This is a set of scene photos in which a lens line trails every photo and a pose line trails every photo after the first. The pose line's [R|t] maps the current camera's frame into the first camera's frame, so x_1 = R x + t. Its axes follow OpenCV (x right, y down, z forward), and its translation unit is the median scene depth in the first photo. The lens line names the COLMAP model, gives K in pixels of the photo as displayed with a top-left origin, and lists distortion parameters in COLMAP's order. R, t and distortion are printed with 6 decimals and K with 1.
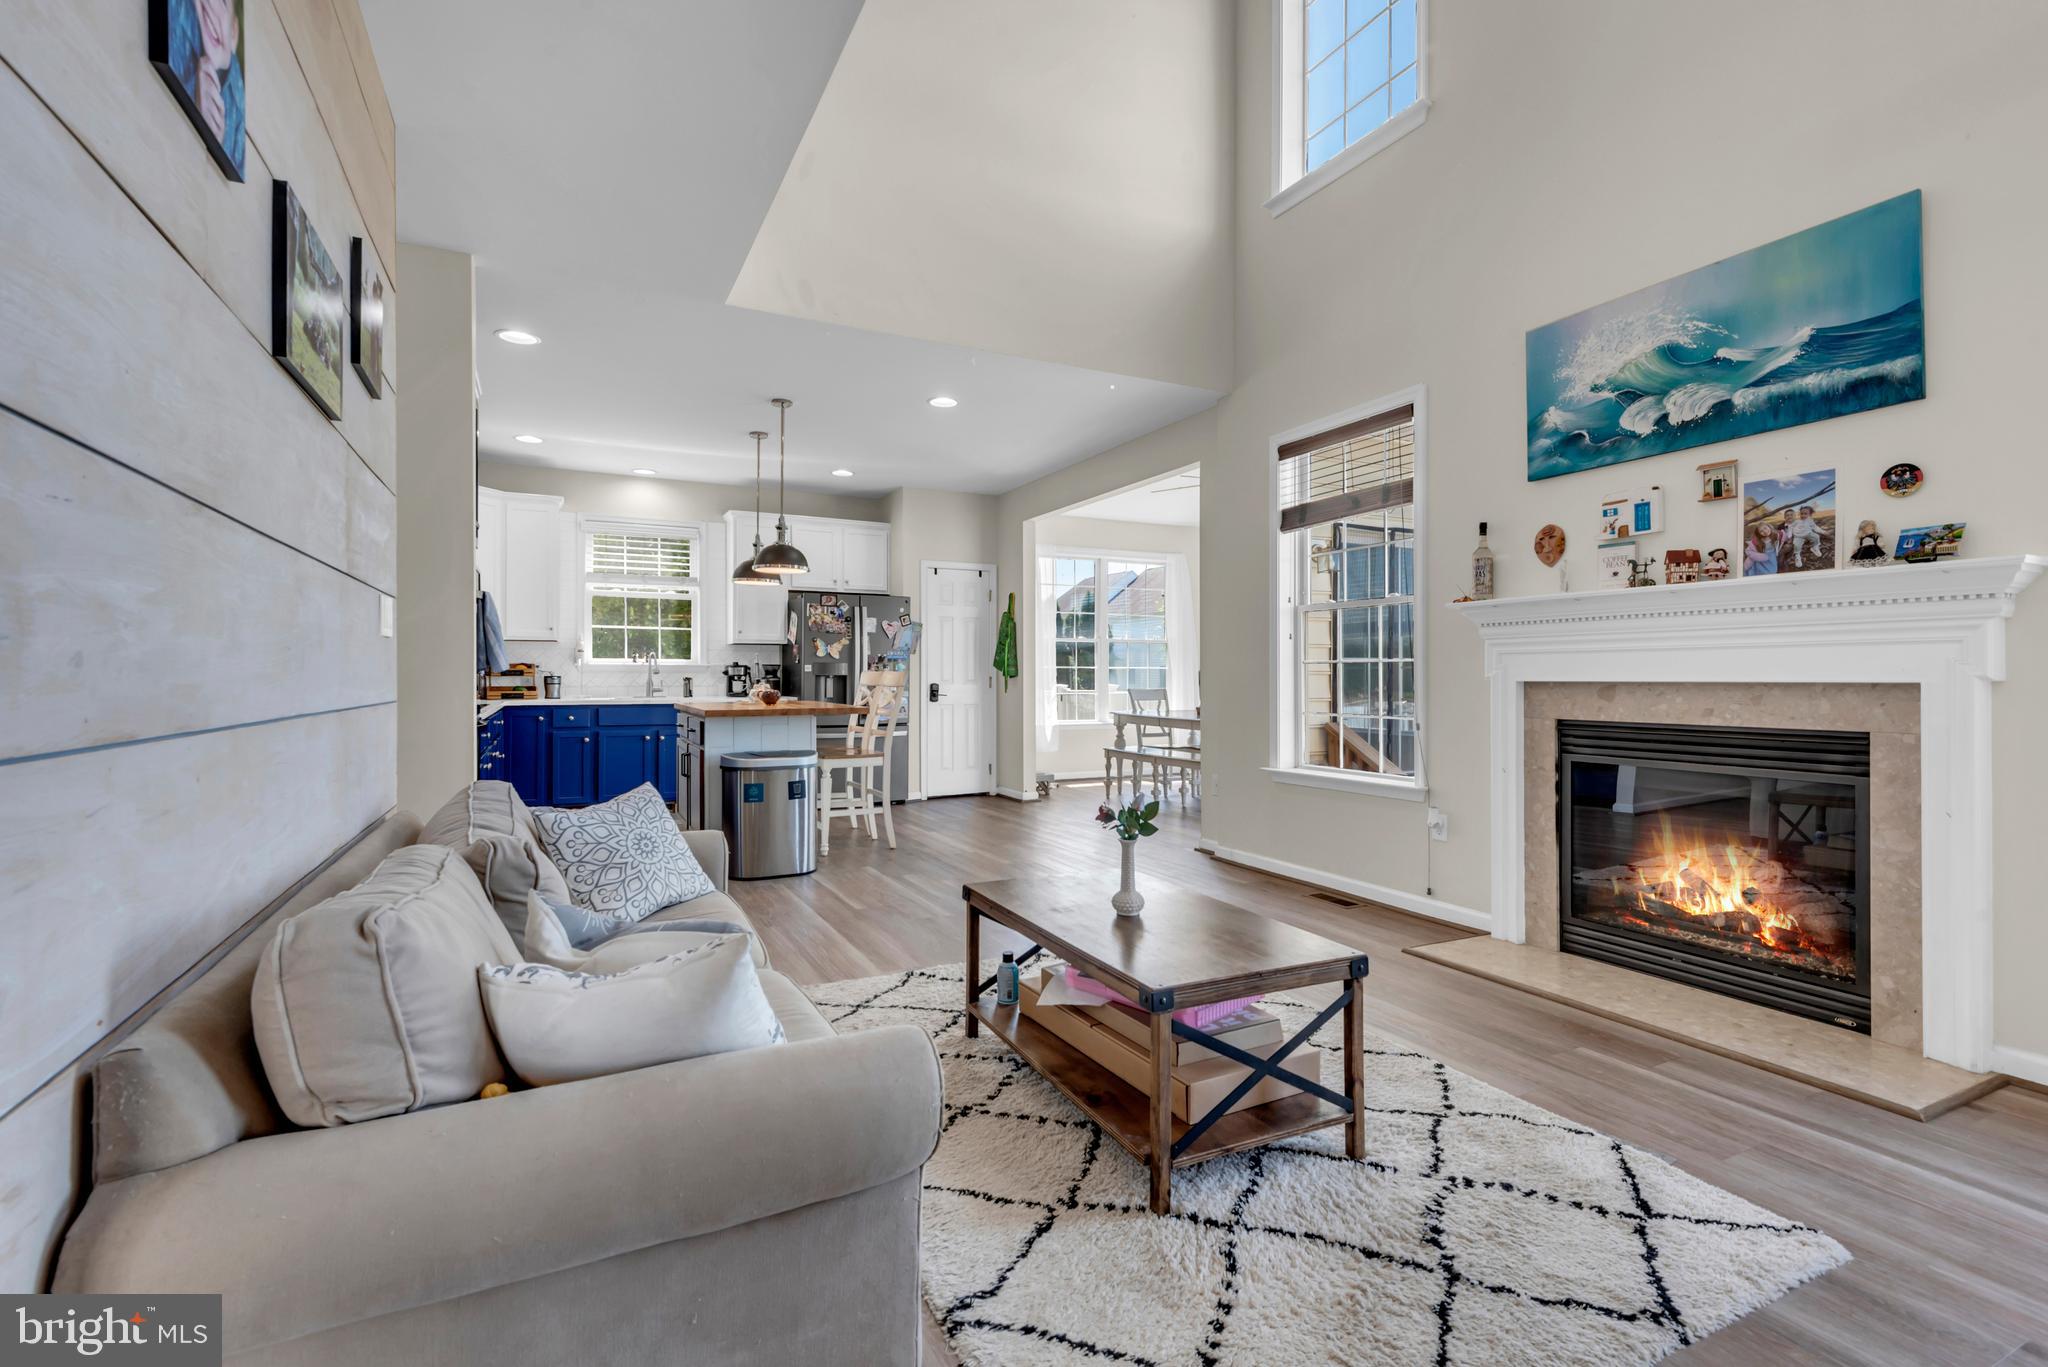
lens RADIAL K [[919.5, 0, 1021.7], [0, 919.5, 676.1], [0, 0, 1]] dist [0.032571, -0.017599]
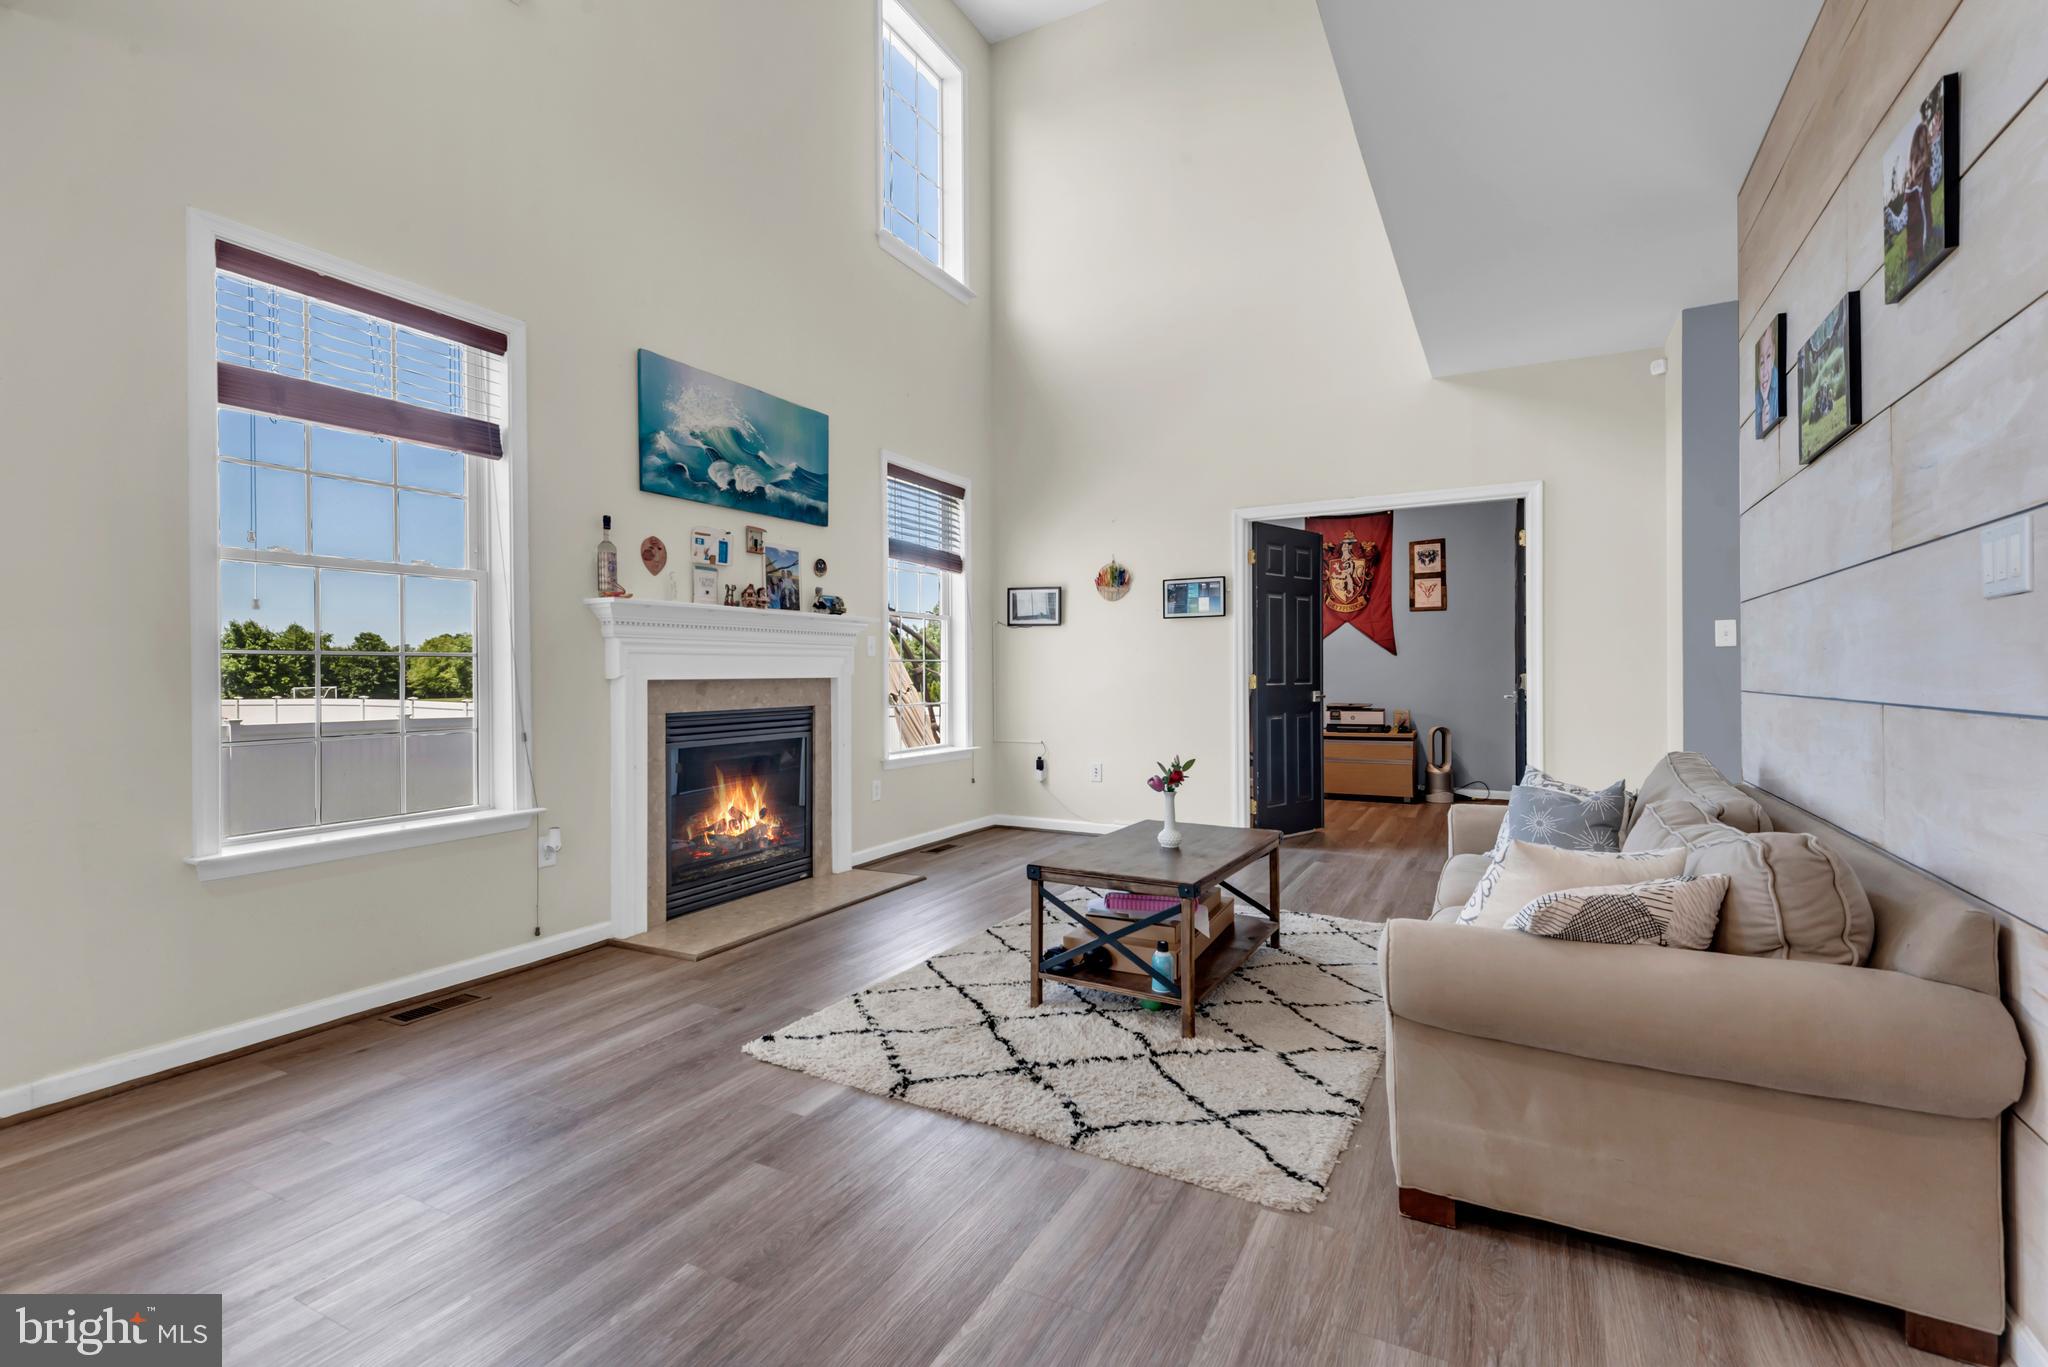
lens RADIAL K [[923.0, 0, 1019.0], [0, 923.0, 669.8], [0, 0, 1]] dist [0.068923, -0.036016]
pose [[-0.571335, 0.007387, 0.820684, -0.631585], [0.005798, 0.999971, -0.004964, 0.002027], [-0.820697, 0.001922, -0.571361, 1.397602]]
